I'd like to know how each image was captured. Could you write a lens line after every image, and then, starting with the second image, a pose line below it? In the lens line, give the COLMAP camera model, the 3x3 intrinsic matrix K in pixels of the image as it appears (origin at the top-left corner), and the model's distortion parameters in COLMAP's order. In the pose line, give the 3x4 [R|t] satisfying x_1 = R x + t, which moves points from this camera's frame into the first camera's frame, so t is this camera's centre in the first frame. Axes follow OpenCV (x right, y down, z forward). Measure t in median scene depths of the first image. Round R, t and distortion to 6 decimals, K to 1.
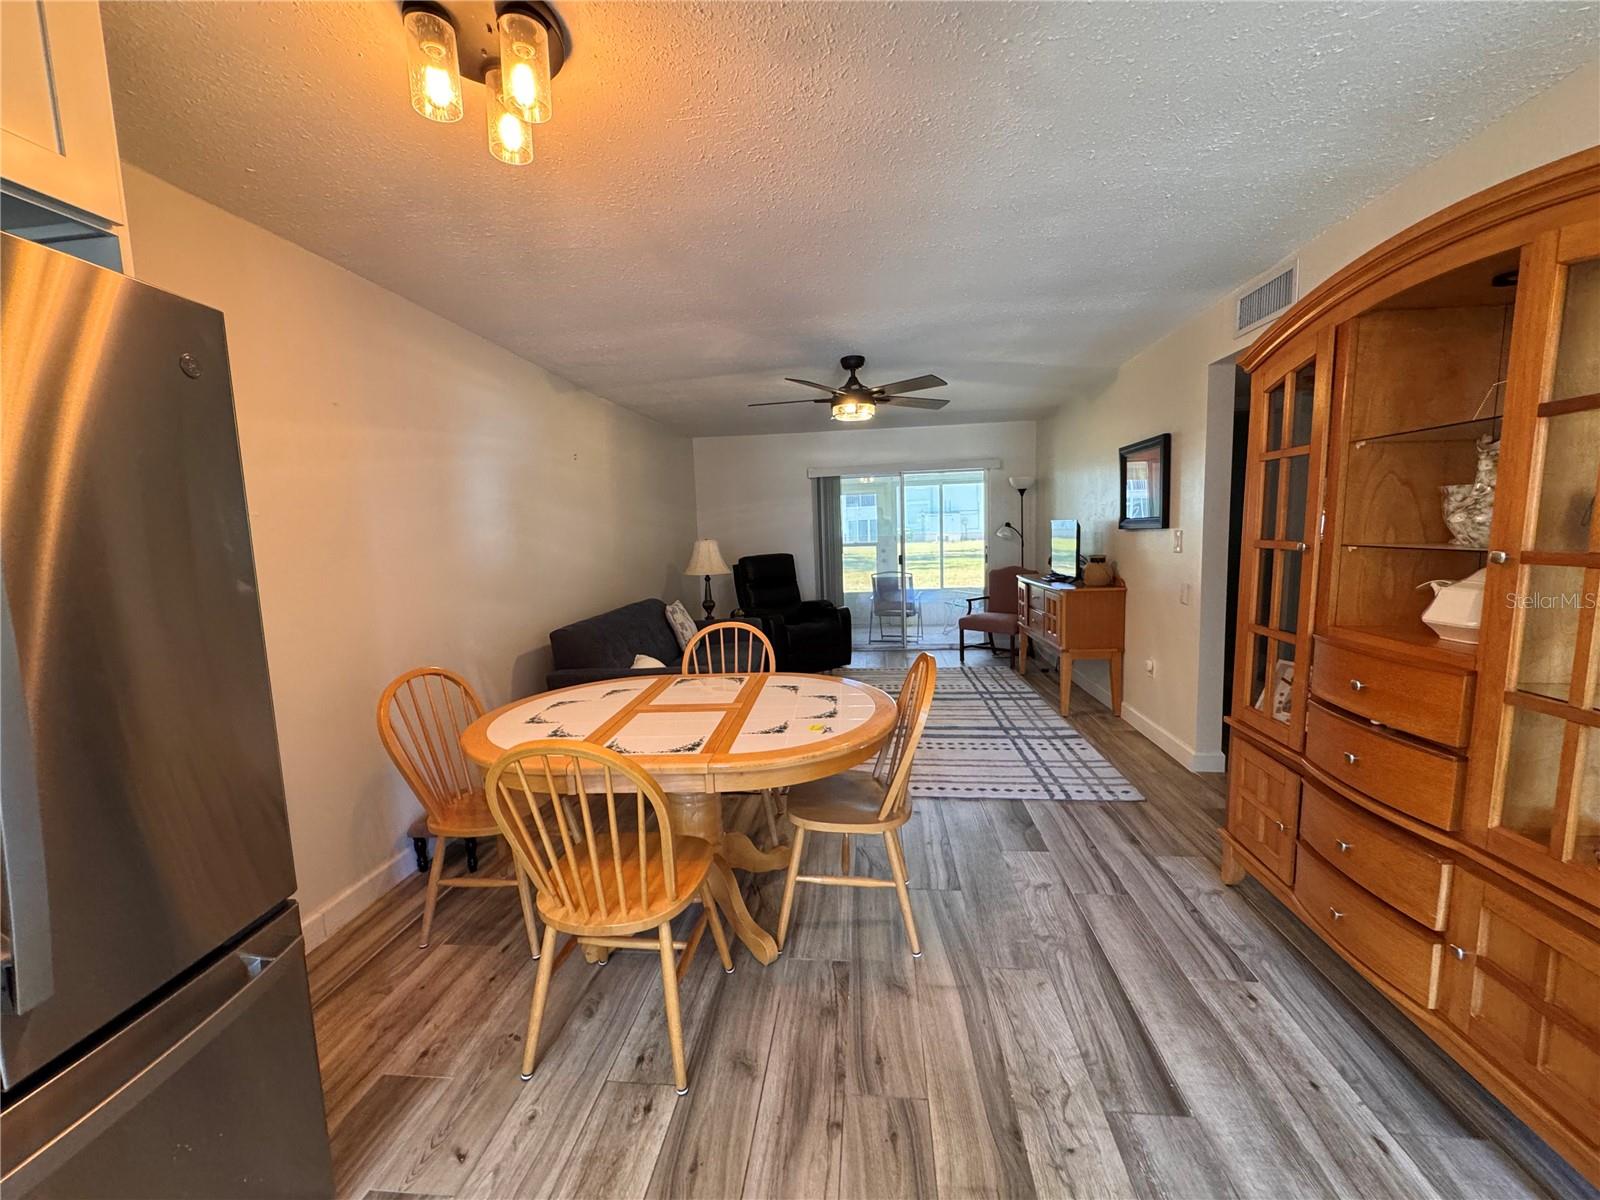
lens RADIAL K [[638.7, 0, 800.0], [0, 638.7, 600.0], [0, 0, 1]] dist [-0.000748, -0.000110]
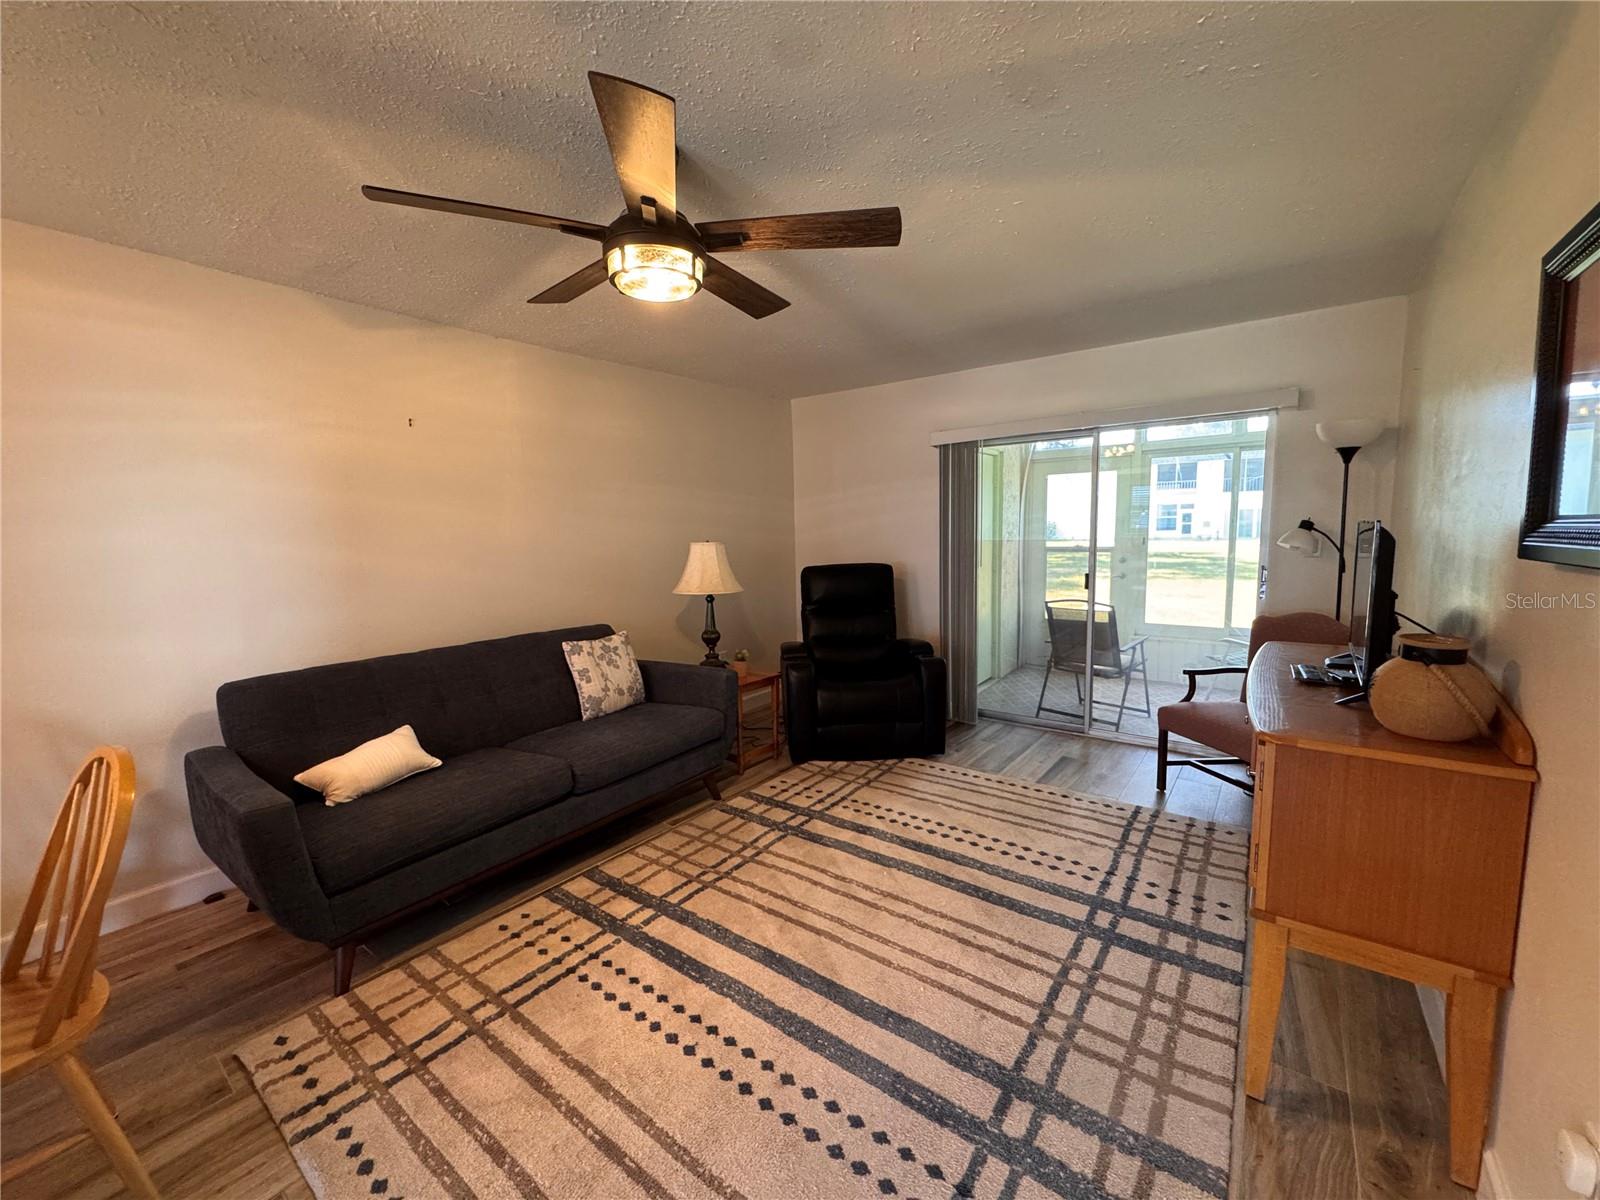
lens RADIAL K [[638.7, 0, 800.0], [0, 638.7, 600.0], [0, 0, 1]] dist [-0.000748, -0.000110]
pose [[0.859520, 0.074803, -0.505599, 0.334884], [-0.064731, 0.997198, 0.037493, -0.075523], [0.506987, 0.000501, 0.861954, 0.543107]]
